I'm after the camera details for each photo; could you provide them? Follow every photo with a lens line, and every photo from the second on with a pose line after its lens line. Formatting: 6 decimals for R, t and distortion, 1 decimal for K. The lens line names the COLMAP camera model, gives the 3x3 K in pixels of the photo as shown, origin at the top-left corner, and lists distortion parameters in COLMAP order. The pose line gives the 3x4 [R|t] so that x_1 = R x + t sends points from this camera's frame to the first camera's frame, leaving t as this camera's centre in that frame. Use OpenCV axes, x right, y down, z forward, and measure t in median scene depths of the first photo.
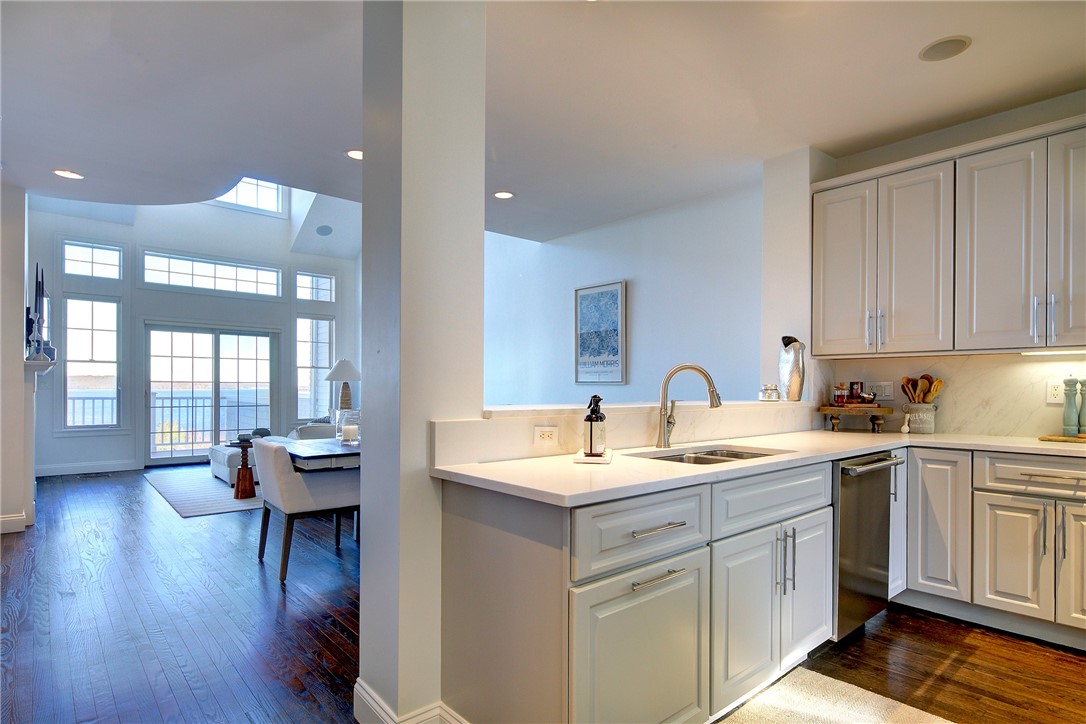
lens RADIAL K [[578.0, 0, 539.7], [0, 578.0, 390.1], [0, 0, 1]] dist [-0.001417, 0.000097]
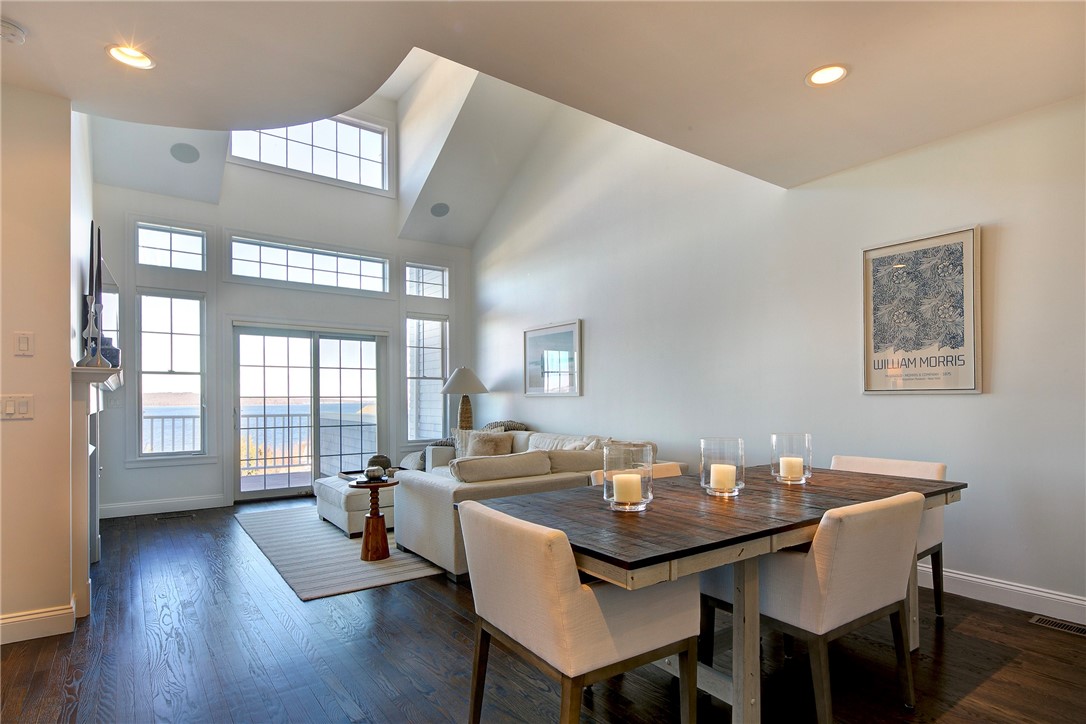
lens RADIAL K [[572.9, 0, 549.2], [0, 572.9, 400.1], [0, 0, 1]] dist [0.002425, -0.000429]
pose [[0.996953, -0.010164, -0.077335, -0.189410], [0.009892, 0.999943, -0.003895, -0.003363], [0.077370, 0.003118, 0.996998, 0.244464]]
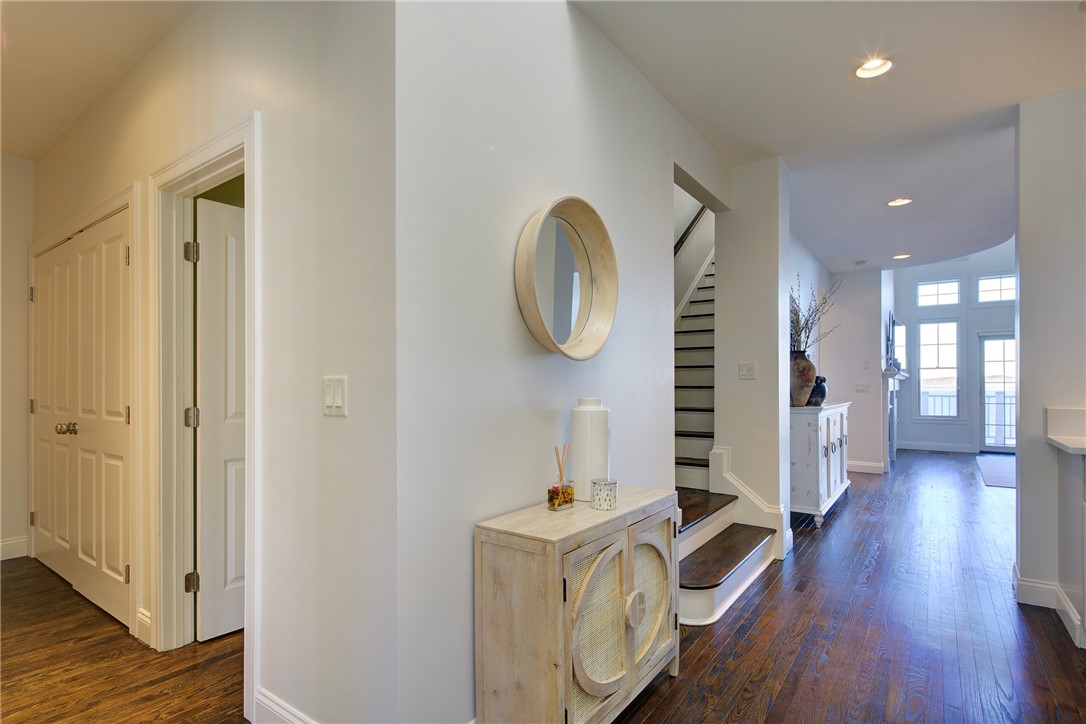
lens RADIAL K [[538.3, 0, 543.4], [0, 538.3, 385.5], [0, 0, 1]] dist [-0.001914, -0.000440]
pose [[0.226202, -0.006656, -0.974058, 0.237607], [-0.000893, 0.999975, -0.007041, 0.000302], [0.974080, 0.002463, 0.226191, -0.179725]]
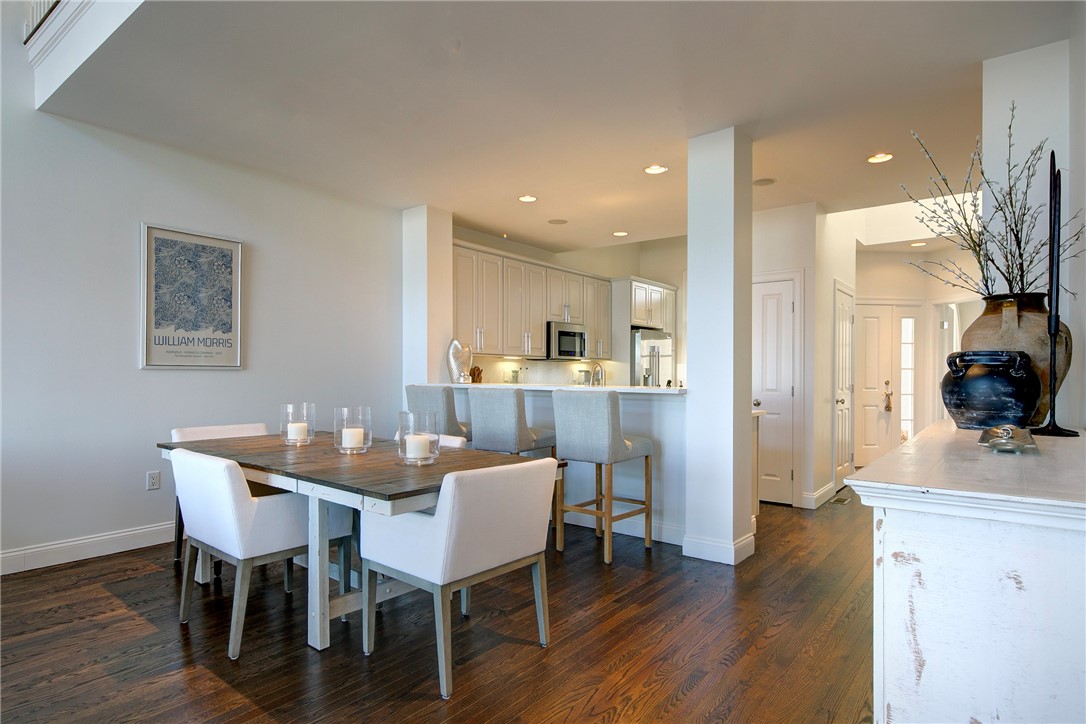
lens RADIAL K [[589.4, 0, 544.3], [0, 589.4, 374.7], [0, 0, 1]] dist [-0.001315, -0.000176]
pose [[-0.195600, -0.005667, 0.980667, -0.529224], [0.000192, 0.999983, 0.005817, -0.005332], [-0.980684, 0.001326, -0.195596, 0.523906]]
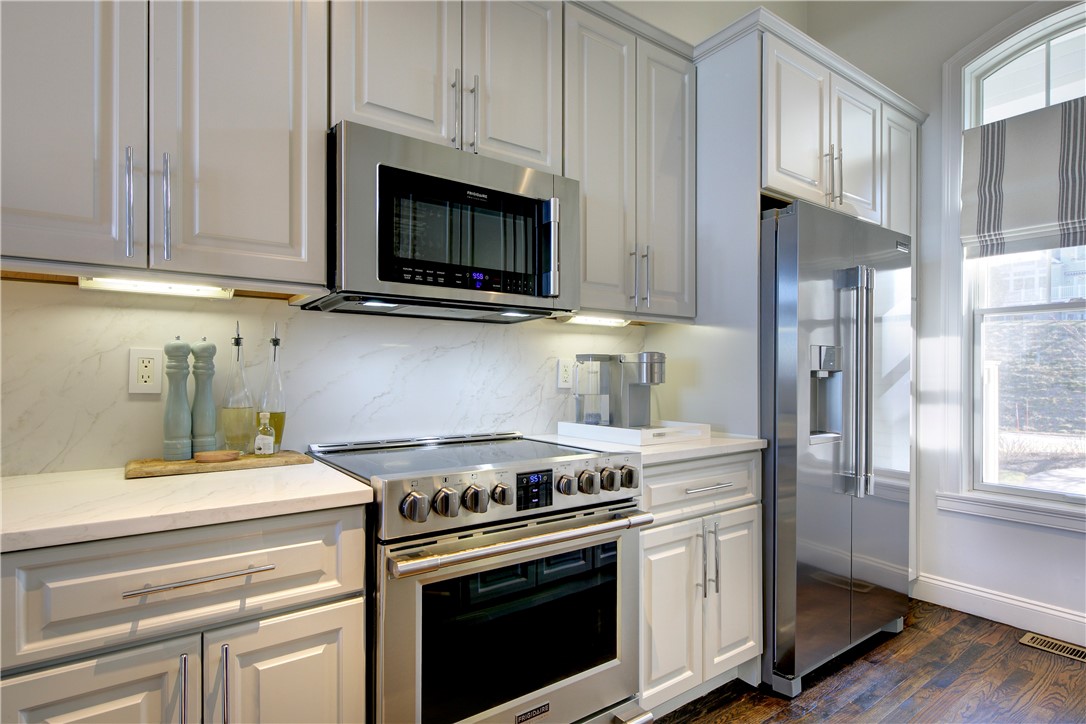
lens RADIAL K [[575.5, 0, 567.7], [0, 575.5, 364.9], [0, 0, 1]] dist [-0.001112, -0.000437]
pose [[0.060866, 0.007824, 0.998115, 0.173395], [-0.001387, 0.999969, -0.007754, 0.000636], [-0.998145, -0.000913, 0.060875, 0.248551]]
